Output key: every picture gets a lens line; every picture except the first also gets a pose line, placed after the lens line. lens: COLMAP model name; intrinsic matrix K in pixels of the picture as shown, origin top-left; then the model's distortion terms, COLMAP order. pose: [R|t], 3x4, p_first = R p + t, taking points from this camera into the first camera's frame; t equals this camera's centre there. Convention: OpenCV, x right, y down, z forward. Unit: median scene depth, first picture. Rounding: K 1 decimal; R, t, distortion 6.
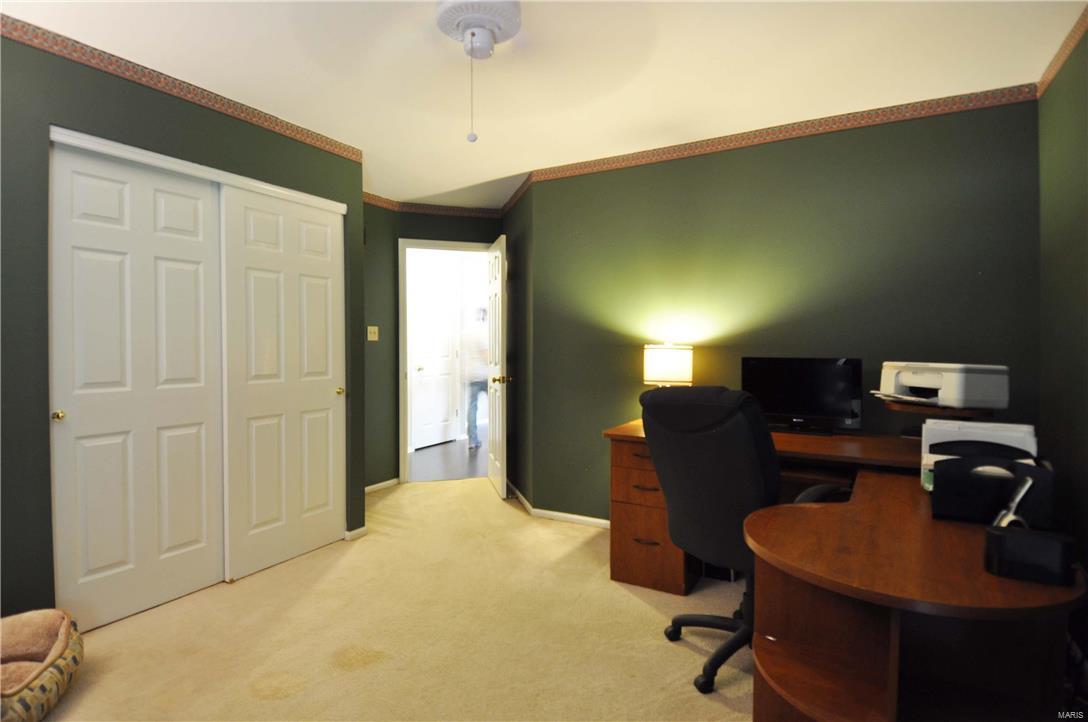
lens RADIAL K [[561.5, 0, 536.7], [0, 561.5, 352.0], [0, 0, 1]] dist [0.053395, -0.055968]
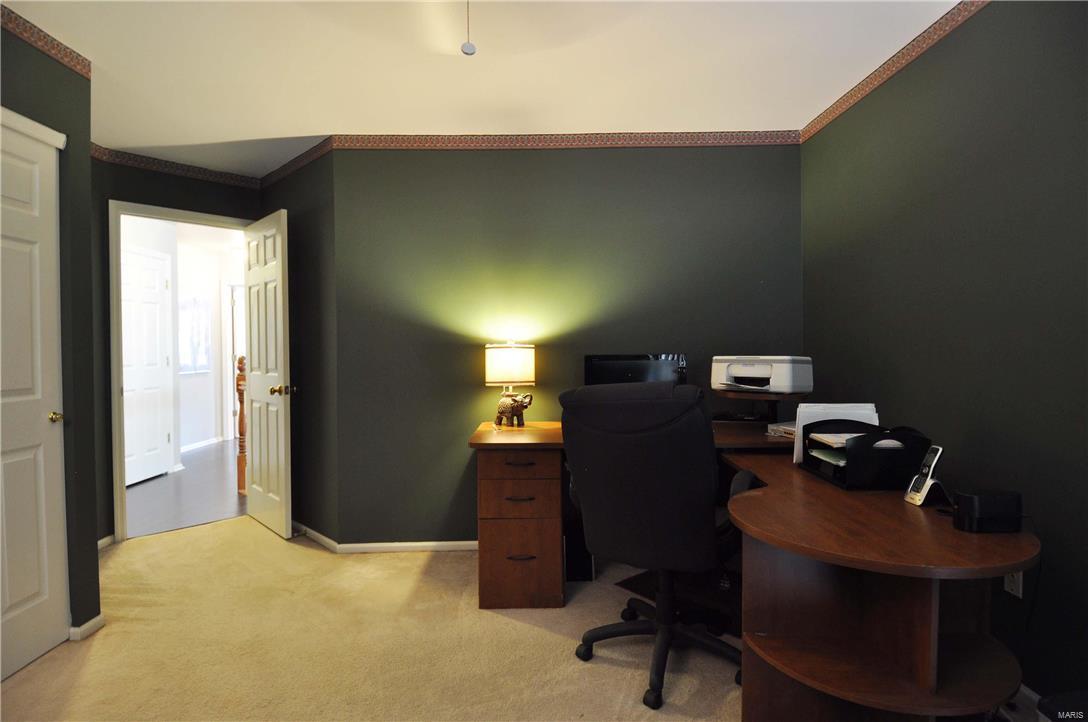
lens RADIAL K [[561.5, 0, 536.7], [0, 561.5, 352.0], [0, 0, 1]] dist [0.053395, -0.055968]
pose [[0.867637, -0.012938, 0.497030, -0.189567], [0.017310, 0.999841, -0.004190, 0.005869], [-0.496897, 0.012239, 0.867723, 0.154950]]
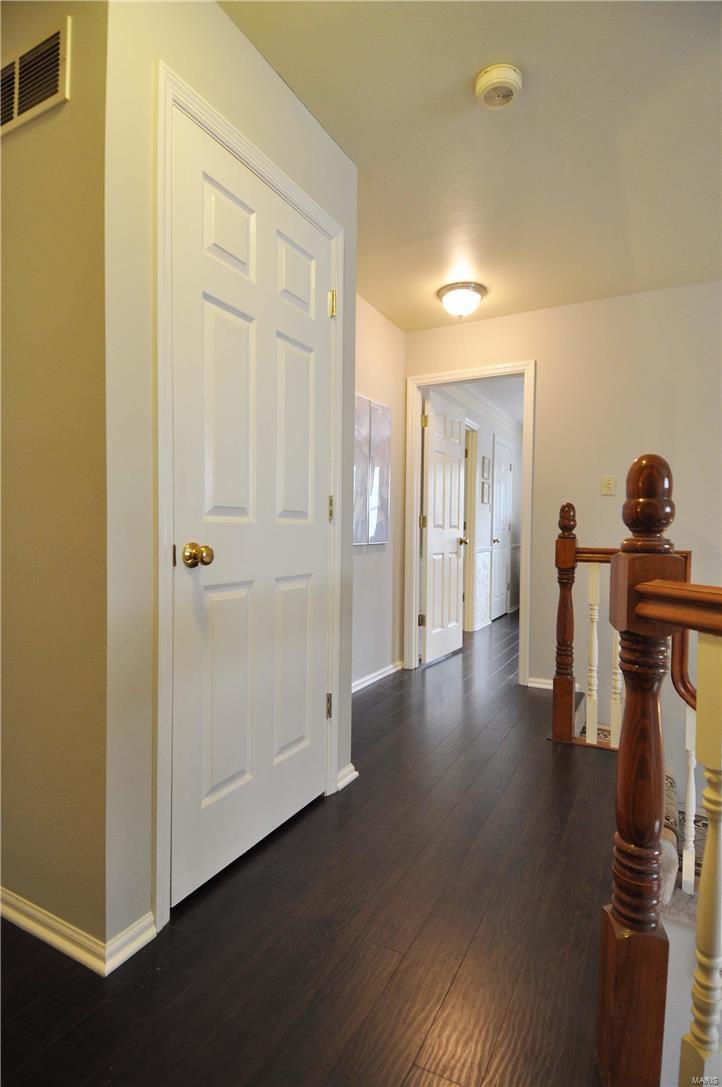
lens RADIAL K [[561.0, 0, 354.9], [0, 561.0, 548.0], [0, 0, 1]] dist [0.053395, -0.055968]
pose [[0.999816, 0.010843, 0.015827, -0.280249], [-0.011071, 0.999835, 0.014374, 0.042225], [-0.015668, -0.014547, 0.999771, 1.472048]]
